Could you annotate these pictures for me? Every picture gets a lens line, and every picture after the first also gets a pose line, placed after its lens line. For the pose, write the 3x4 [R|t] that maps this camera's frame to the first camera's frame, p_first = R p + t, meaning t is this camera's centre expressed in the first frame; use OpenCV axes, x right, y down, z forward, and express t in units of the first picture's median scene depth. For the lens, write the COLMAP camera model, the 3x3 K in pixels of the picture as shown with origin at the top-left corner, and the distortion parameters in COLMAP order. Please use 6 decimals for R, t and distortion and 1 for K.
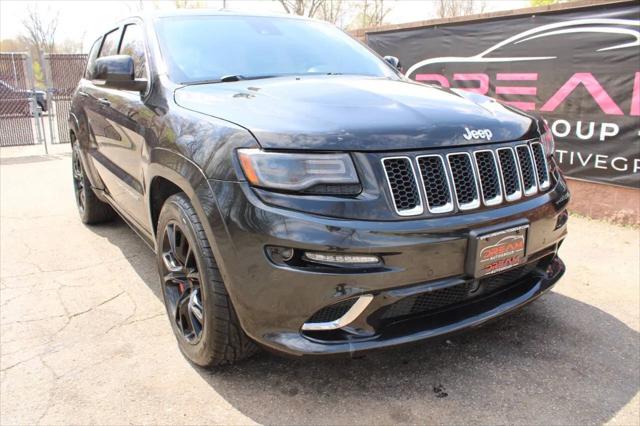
lens RADIAL K [[559.1, 0, 317.1], [0, 559.1, 221.4], [0, 0, 1]] dist [-0.181294, 0.206377]
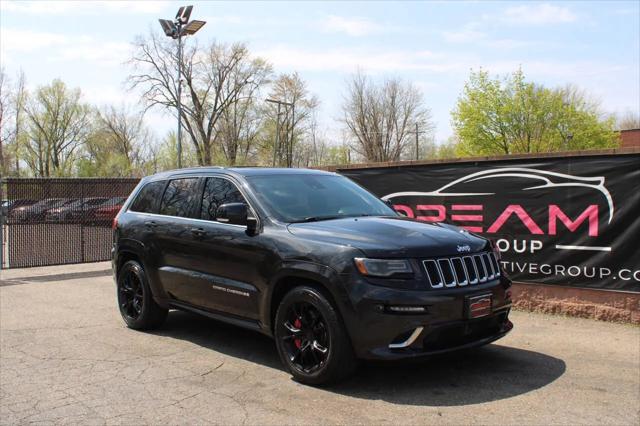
lens RADIAL K [[638.9, 0, 320.0], [0, 638.9, 237.0], [0, 0, 1]] dist [-0.073961, 0.024670]
pose [[0.989895, -0.013267, 0.141179, -0.245583], [0.039679, 0.981756, -0.185960, 0.093345], [-0.136136, 0.189683, 0.972362, -0.529014]]
